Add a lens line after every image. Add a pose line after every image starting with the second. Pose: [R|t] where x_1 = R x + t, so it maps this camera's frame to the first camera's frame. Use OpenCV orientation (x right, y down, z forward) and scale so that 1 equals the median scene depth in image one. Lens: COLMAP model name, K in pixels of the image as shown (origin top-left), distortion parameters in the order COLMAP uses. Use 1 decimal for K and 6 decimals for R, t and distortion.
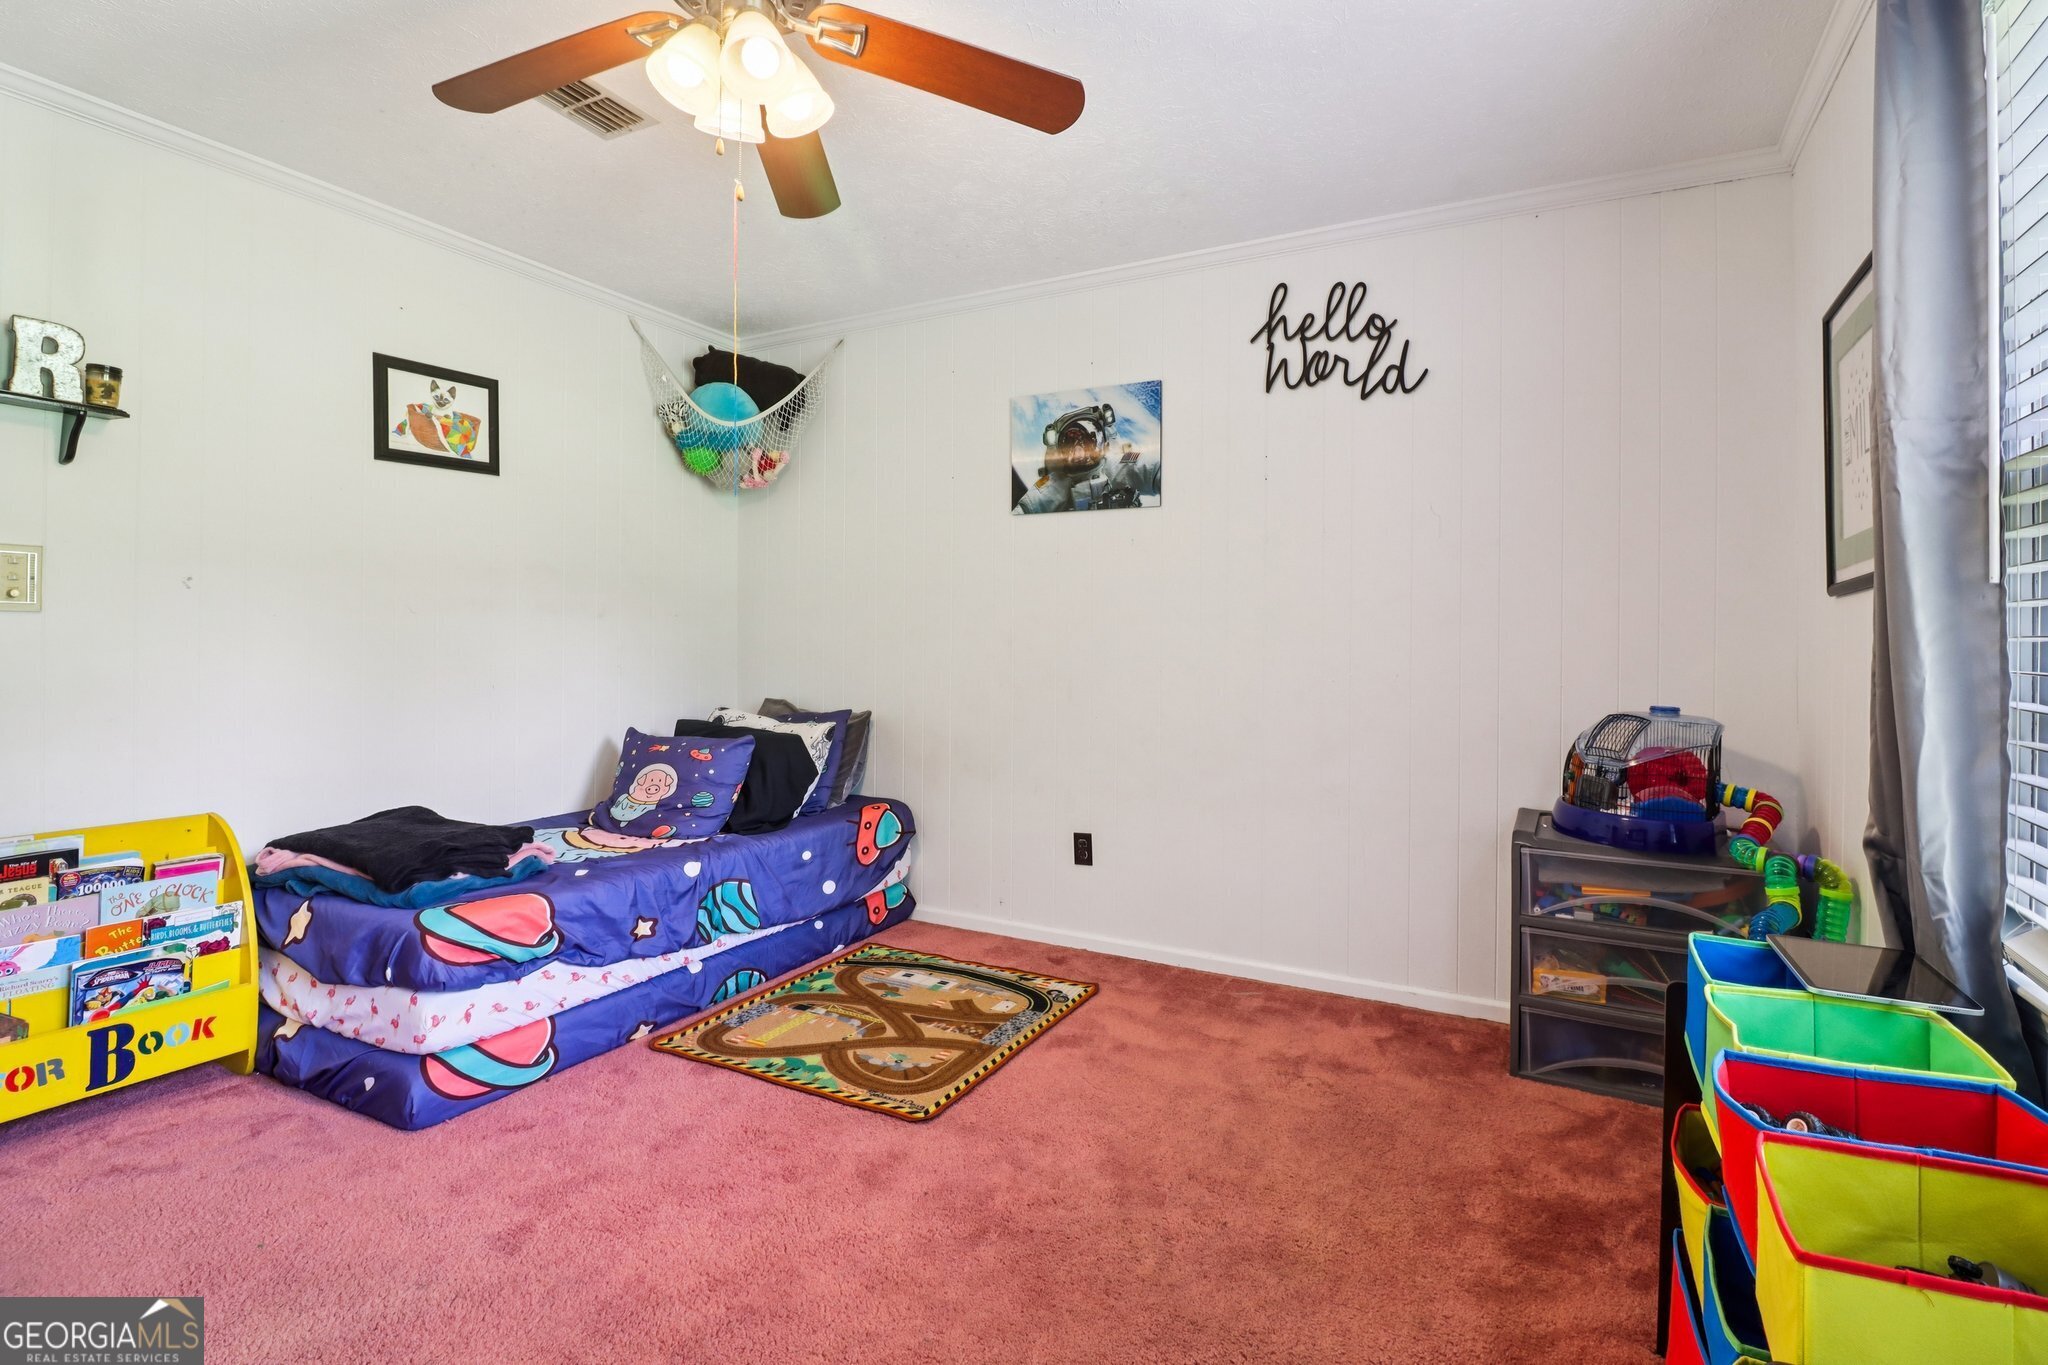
lens RADIAL K [[974.2, 0, 1023.3], [0, 974.2, 642.3], [0, 0, 1]] dist [0.023988, -0.015132]
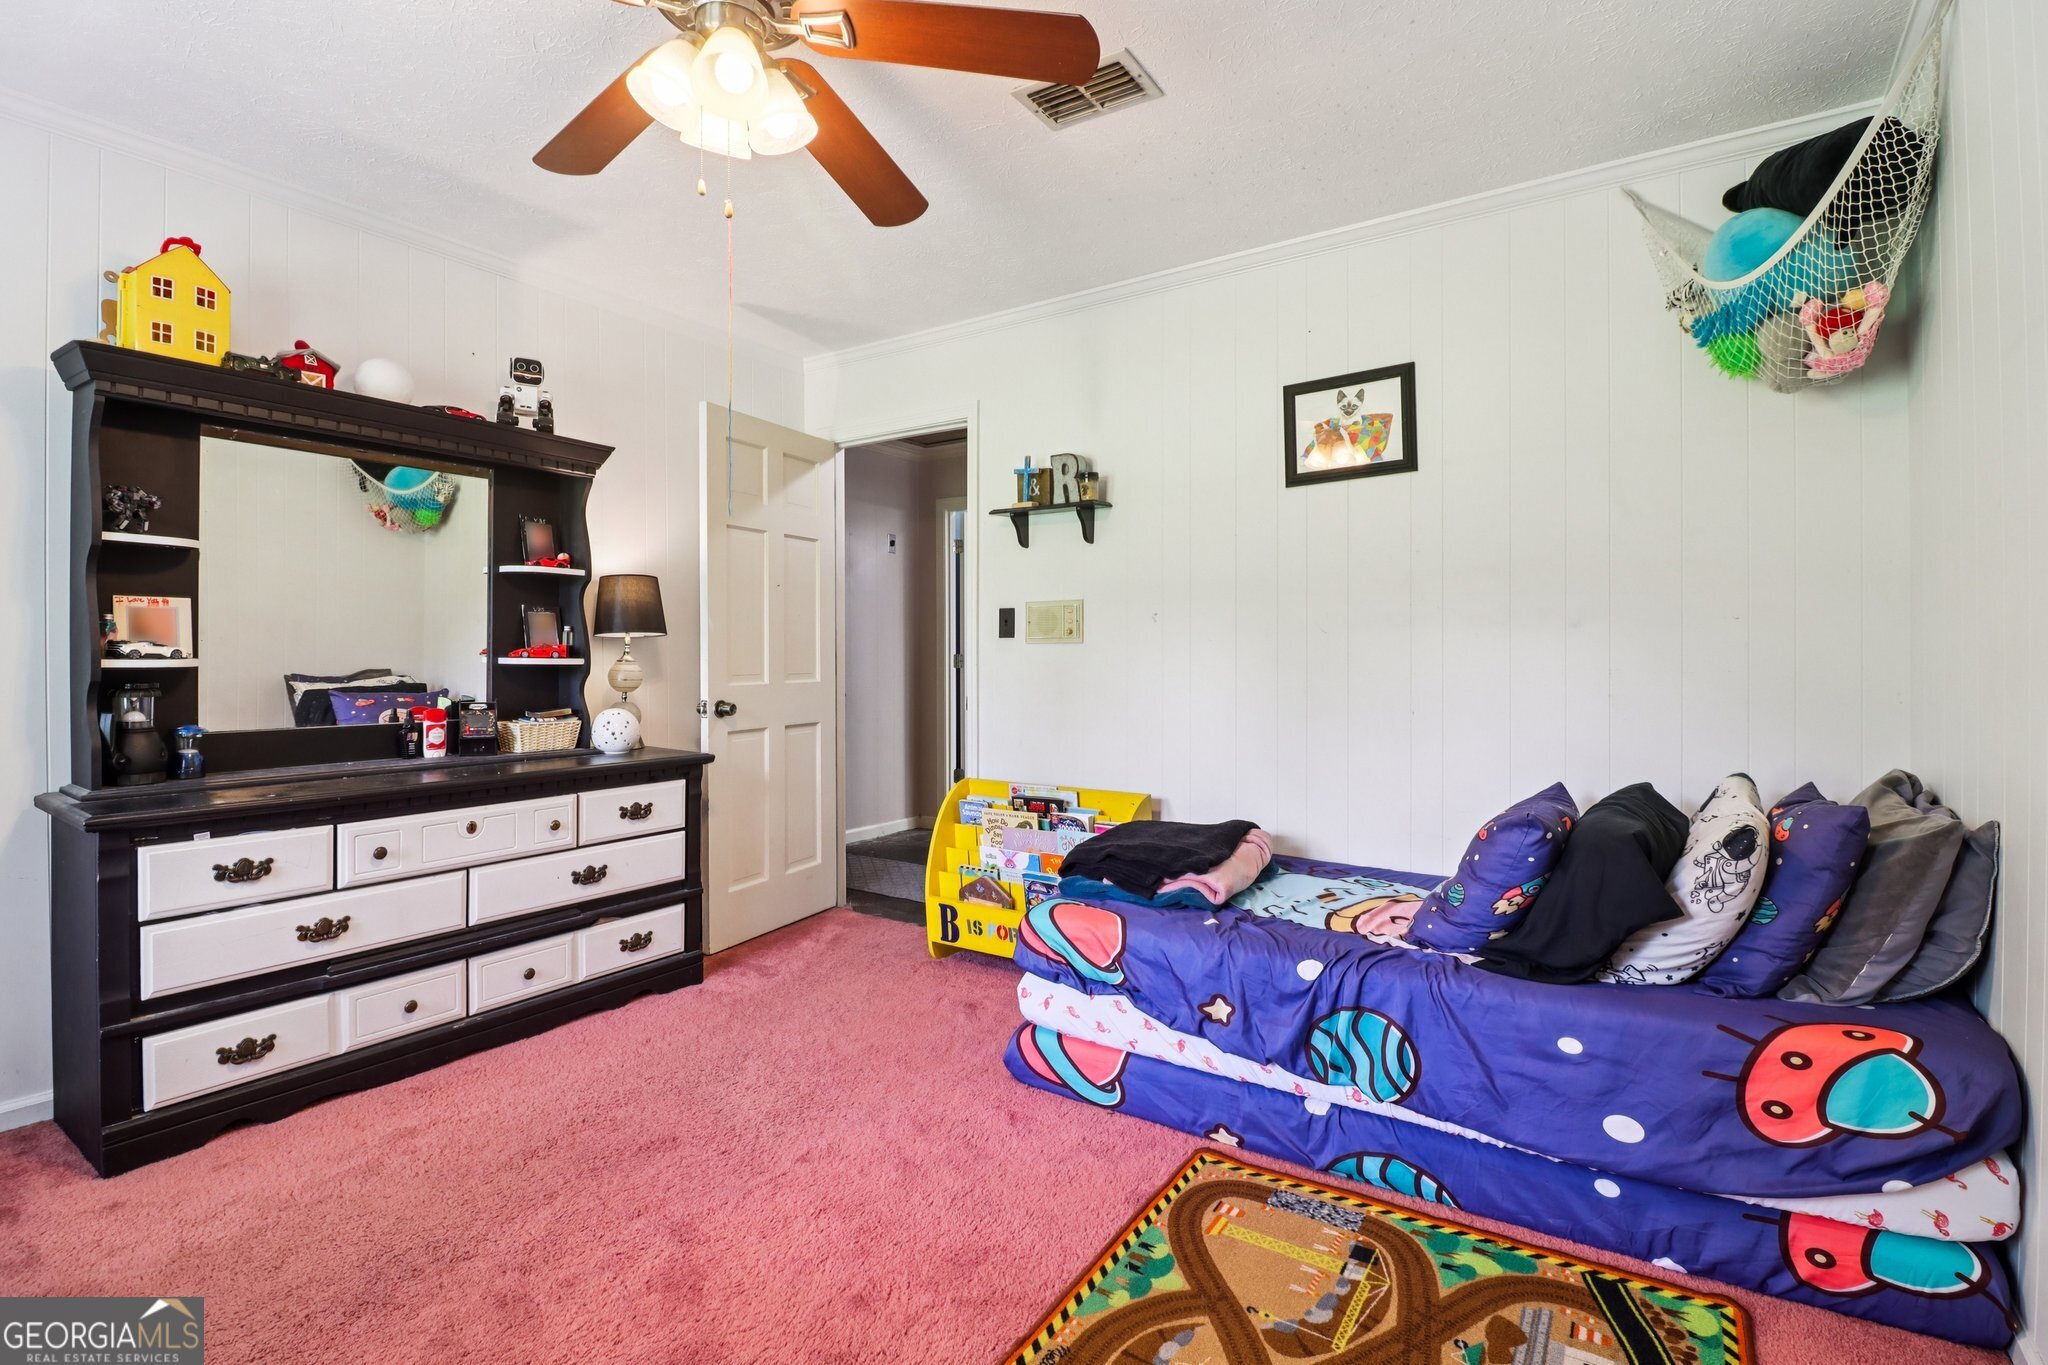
lens RADIAL K [[960.9, 0, 1035.9], [0, 960.9, 660.7], [0, 0, 1]] dist [0.002046, -0.015412]
pose [[-0.088658, -0.004793, -0.996051, 0.371884], [0.000727, 0.999988, -0.004876, 0.002918], [0.996062, -0.001156, -0.088653, 0.801024]]
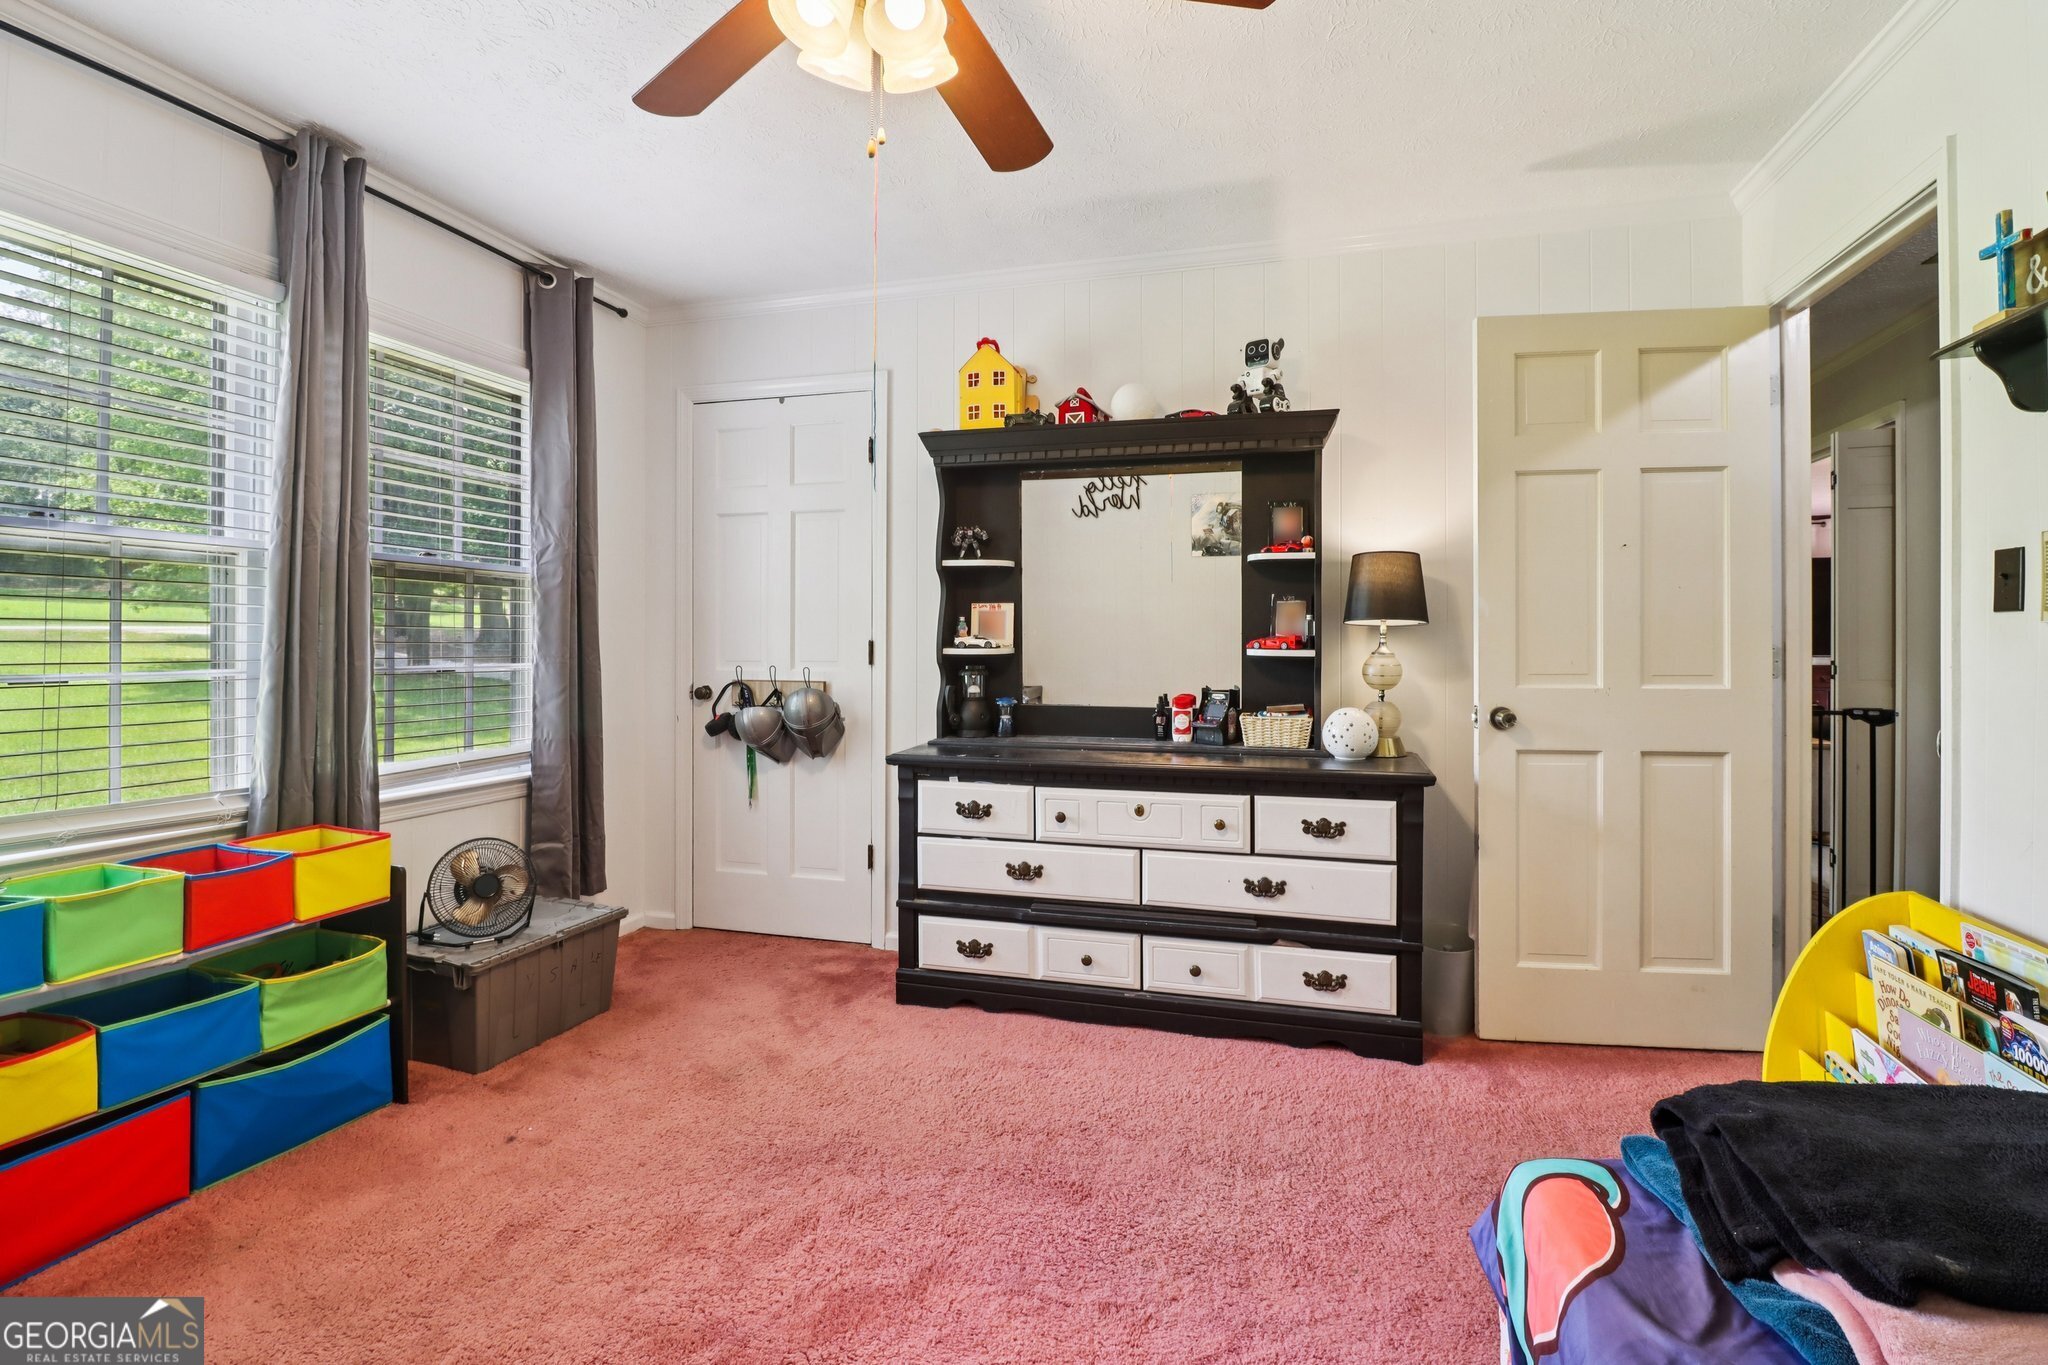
lens RADIAL K [[952.3, 0, 1025.9], [0, 952.3, 644.9], [0, 0, 1]] dist [0.000442, -0.012525]
pose [[-0.977735, -0.011948, -0.209503, -0.141595], [-0.011661, 0.999929, -0.002606, -0.004148], [0.209520, -0.000105, -0.977804, 1.070978]]
